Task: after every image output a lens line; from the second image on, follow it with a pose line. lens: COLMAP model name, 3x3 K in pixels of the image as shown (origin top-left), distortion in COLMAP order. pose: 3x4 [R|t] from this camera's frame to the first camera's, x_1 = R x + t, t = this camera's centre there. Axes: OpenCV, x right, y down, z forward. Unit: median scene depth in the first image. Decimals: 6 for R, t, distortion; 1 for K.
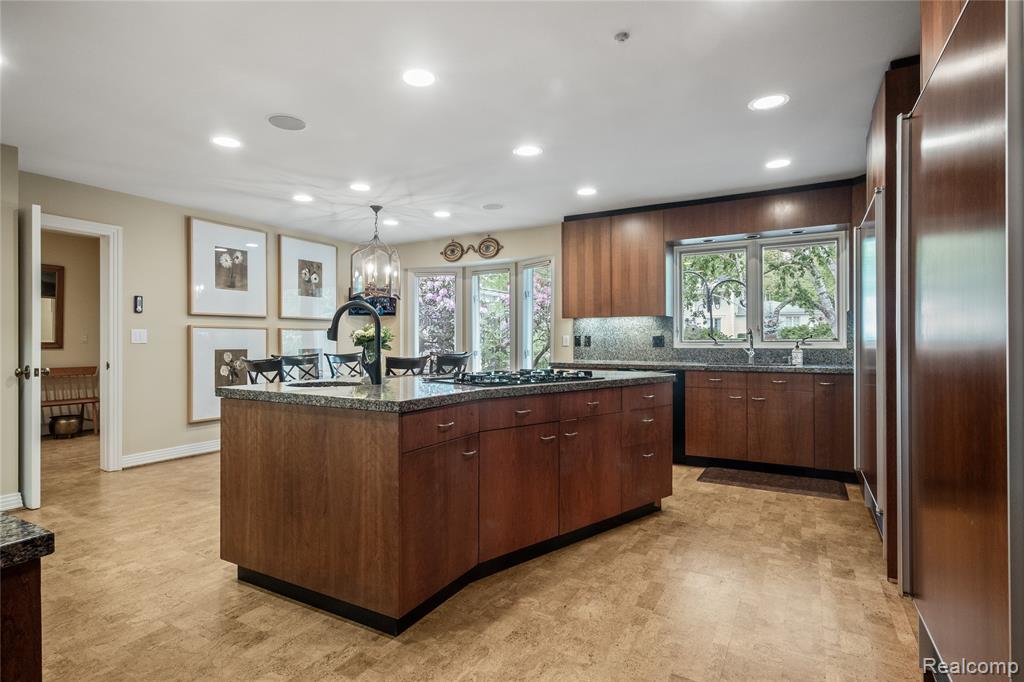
lens RADIAL K [[525.3, 0, 507.9], [0, 525.3, 342.1], [0, 0, 1]] dist [0.001737, 0.001697]
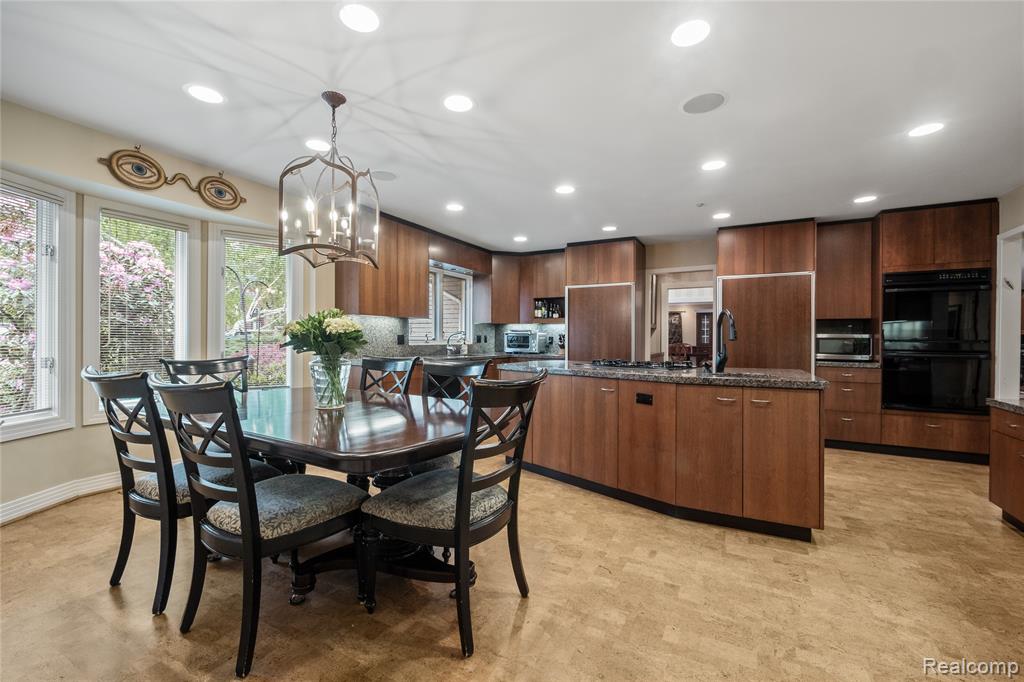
lens RADIAL K [[425.5, 0, 510.5], [0, 425.5, 339.3], [0, 0, 1]] dist [-0.000329, -0.000754]
pose [[-0.022547, 0.001827, 0.999744, -0.742525], [-0.002455, 0.999995, -0.001883, -0.001113], [-0.999743, -0.002497, -0.022543, 0.867060]]
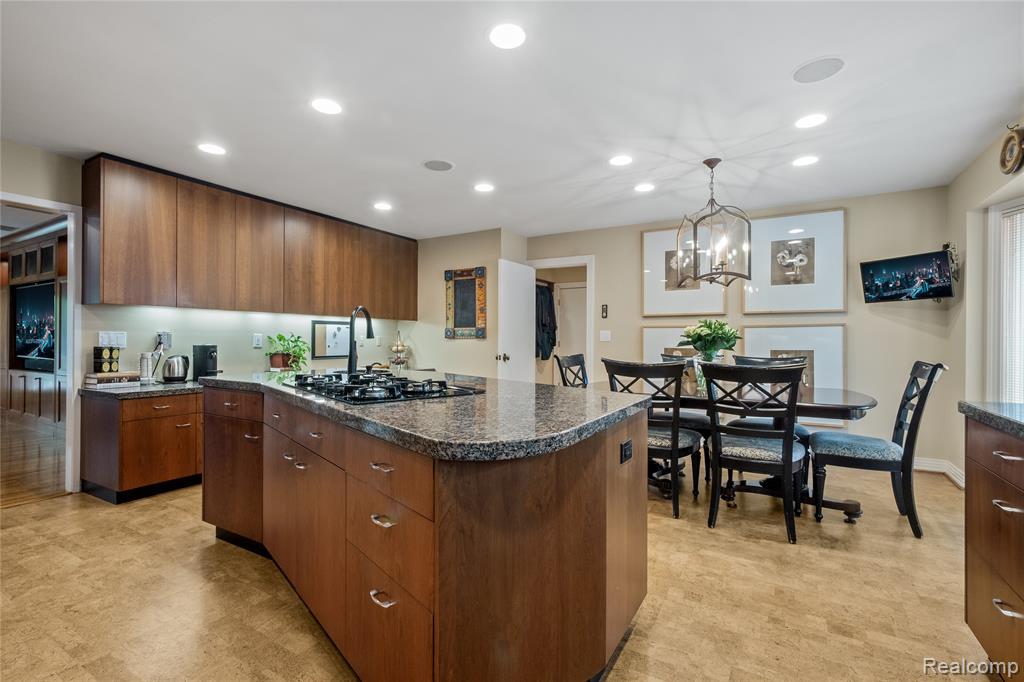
lens RADIAL K [[470.4, 0, 509.0], [0, 470.4, 342.3], [0, 0, 1]] dist [-0.002738, -0.000525]
pose [[-0.023445, 0.008162, -0.999692, 0.450822], [-0.005443, 0.999951, 0.008292, -0.003150], [0.999710, 0.005636, -0.023399, 0.766374]]
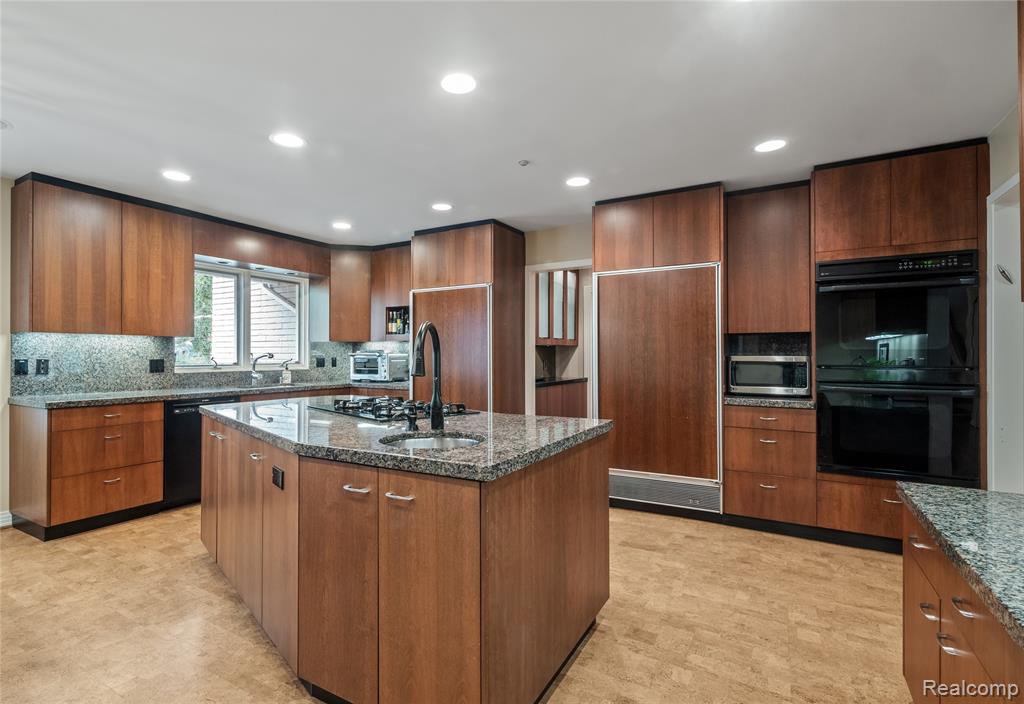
lens RADIAL K [[492.2, 0, 491.4], [0, 492.2, 350.5], [0, 0, 1]] dist [0.001299, 0.000780]
pose [[0.024136, 0.013378, 0.999619, -0.550480], [0.002918, 0.999905, -0.013452, -0.015482], [-0.999704, 0.003242, 0.024094, 0.497312]]
